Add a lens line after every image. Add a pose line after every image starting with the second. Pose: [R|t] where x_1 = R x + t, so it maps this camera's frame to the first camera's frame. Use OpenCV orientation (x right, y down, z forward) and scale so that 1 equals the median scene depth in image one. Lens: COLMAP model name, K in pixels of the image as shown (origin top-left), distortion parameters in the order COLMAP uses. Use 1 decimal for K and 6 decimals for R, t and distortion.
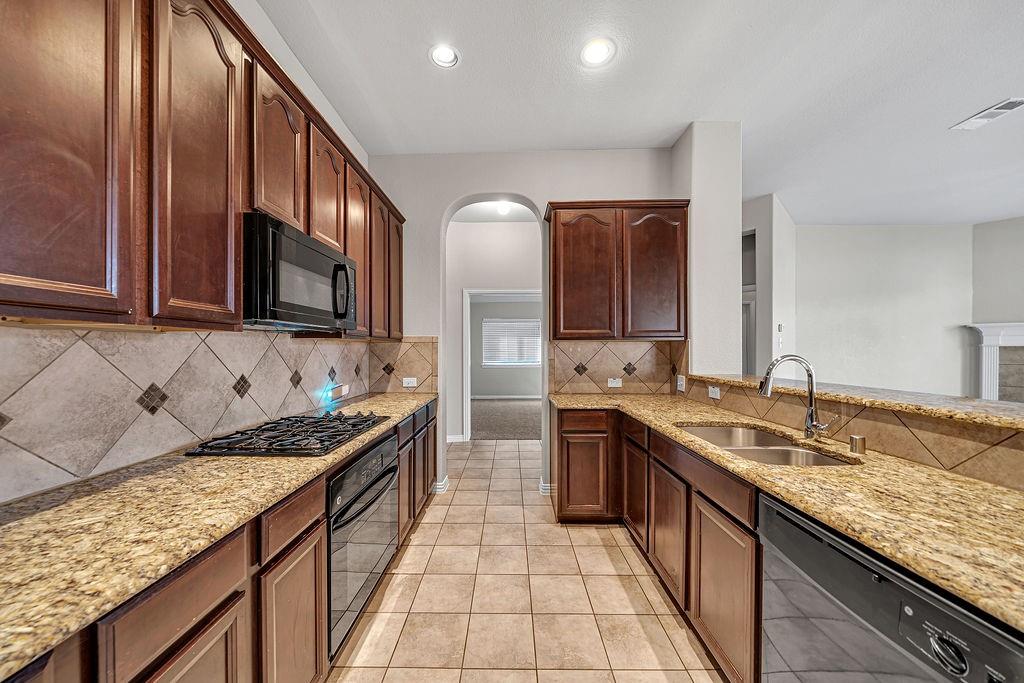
lens RADIAL K [[356.7, 0, 505.7], [0, 356.7, 350.7], [0, 0, 1]] dist [-0.002855, -0.000289]
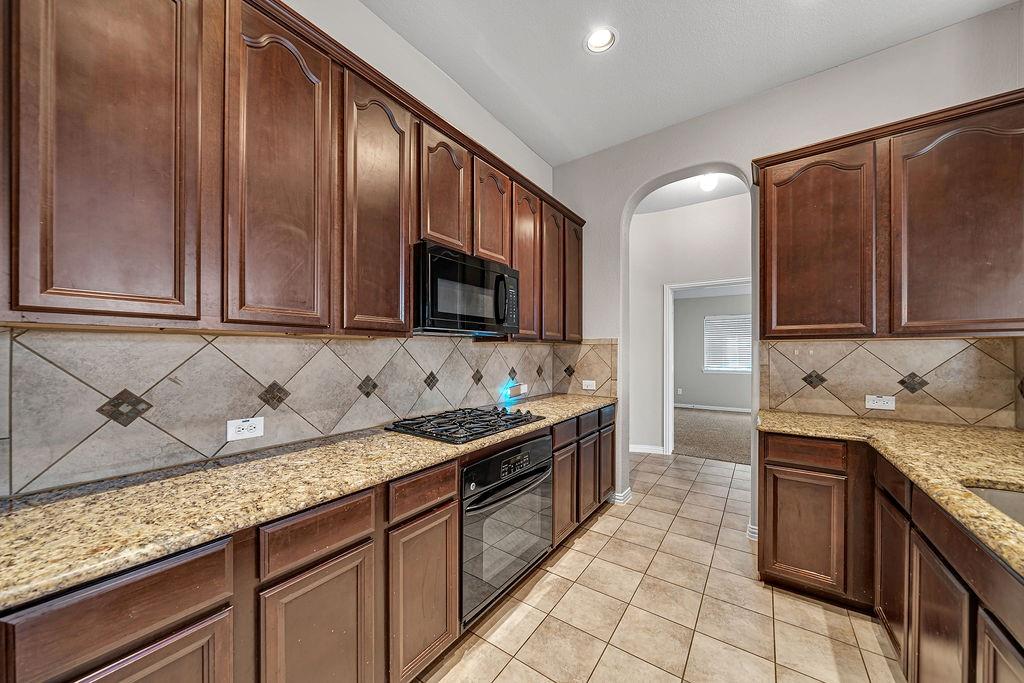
lens RADIAL K [[356.7, 0, 510.1], [0, 356.7, 353.3], [0, 0, 1]] dist [-0.002855, -0.000289]
pose [[0.821298, 0.003115, -0.570491, 0.194558], [-0.002906, 0.999995, 0.001276, -0.000209], [0.570492, 0.000610, 0.821303, 0.106356]]
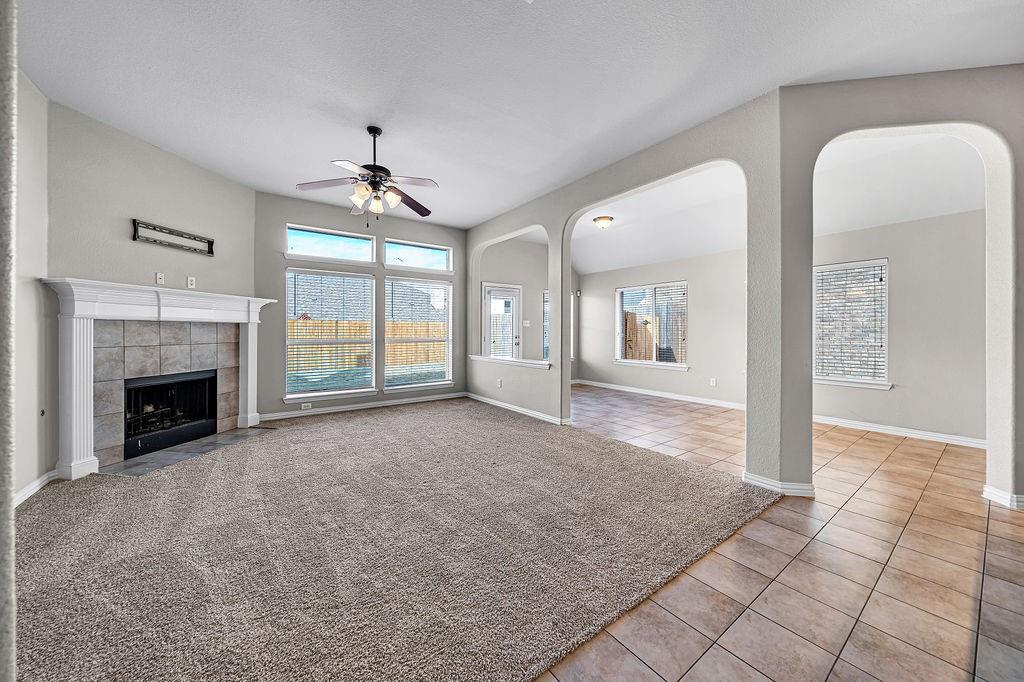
lens RADIAL K [[356.7, 0, 515.8], [0, 356.7, 330.7], [0, 0, 1]] dist [-0.002855, -0.000289]
pose [[-0.587308, -0.000277, 0.809364, 1.215737], [0.001390, 0.999998, 0.001351, 0.025517], [-0.809363, 0.001919, -0.587306, 2.039674]]
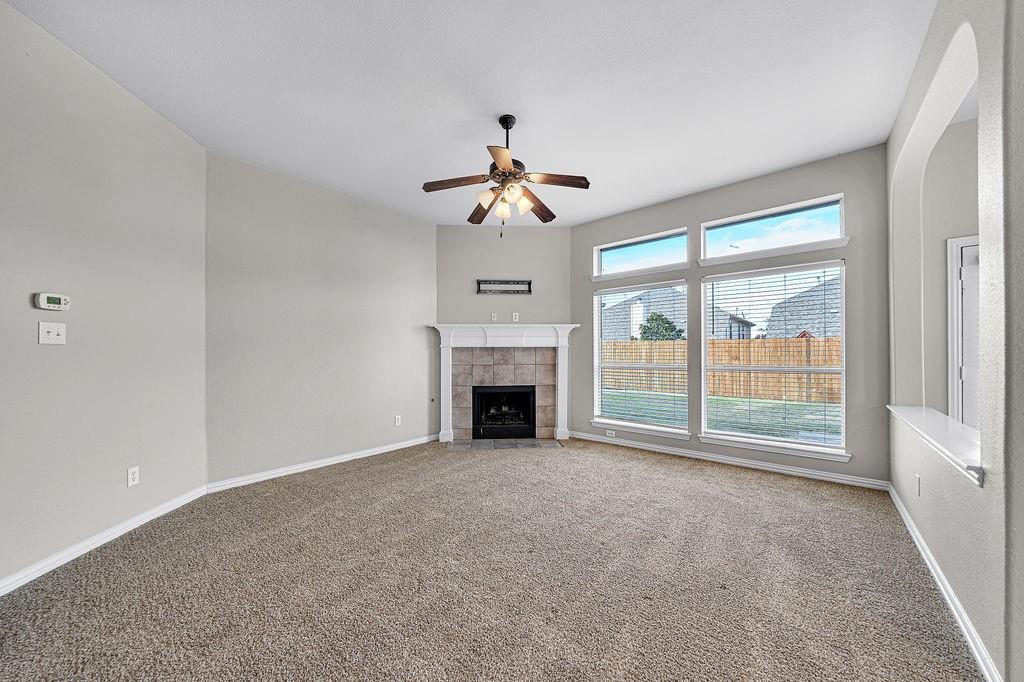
lens RADIAL K [[356.7, 0, 500.8], [0, 356.7, 350.2], [0, 0, 1]] dist [-0.002855, -0.000289]
pose [[0.660331, 0.002150, 0.750972, 1.915791], [0.006324, 0.999945, -0.008424, 0.018124], [-0.750948, 0.010312, 0.660281, 0.587298]]
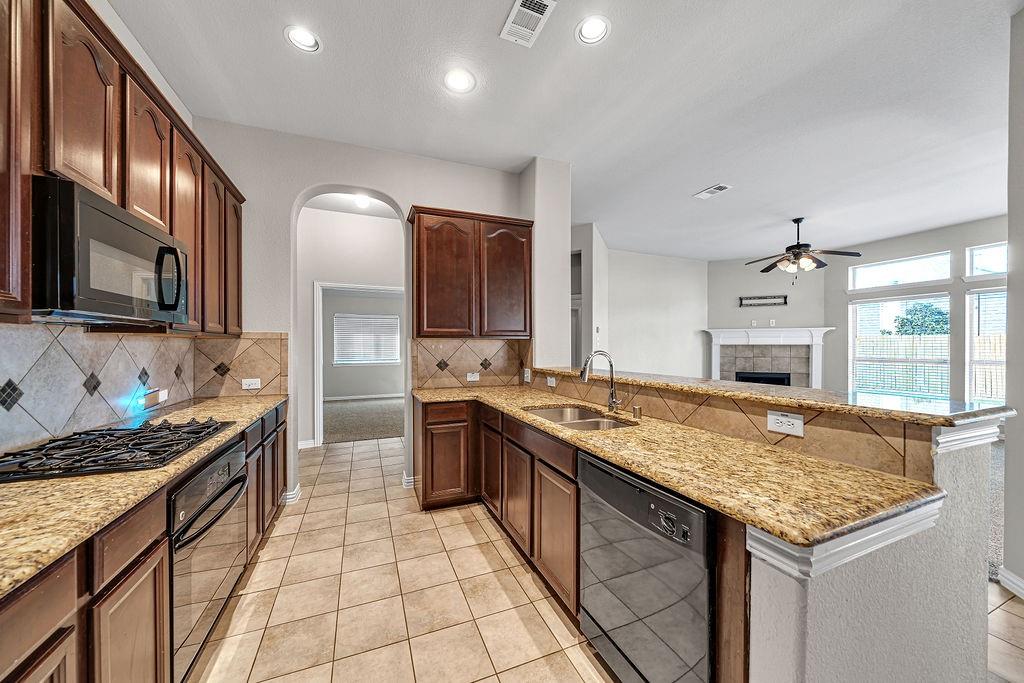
lens RADIAL K [[356.7, 0, 503.5], [0, 356.7, 347.7], [0, 0, 1]] dist [-0.002855, -0.000289]
pose [[0.924881, -0.001223, 0.380254, -0.044965], [0.001672, 0.999998, -0.000850, 0.000875], [-0.380252, 0.001422, 0.924882, -0.095050]]
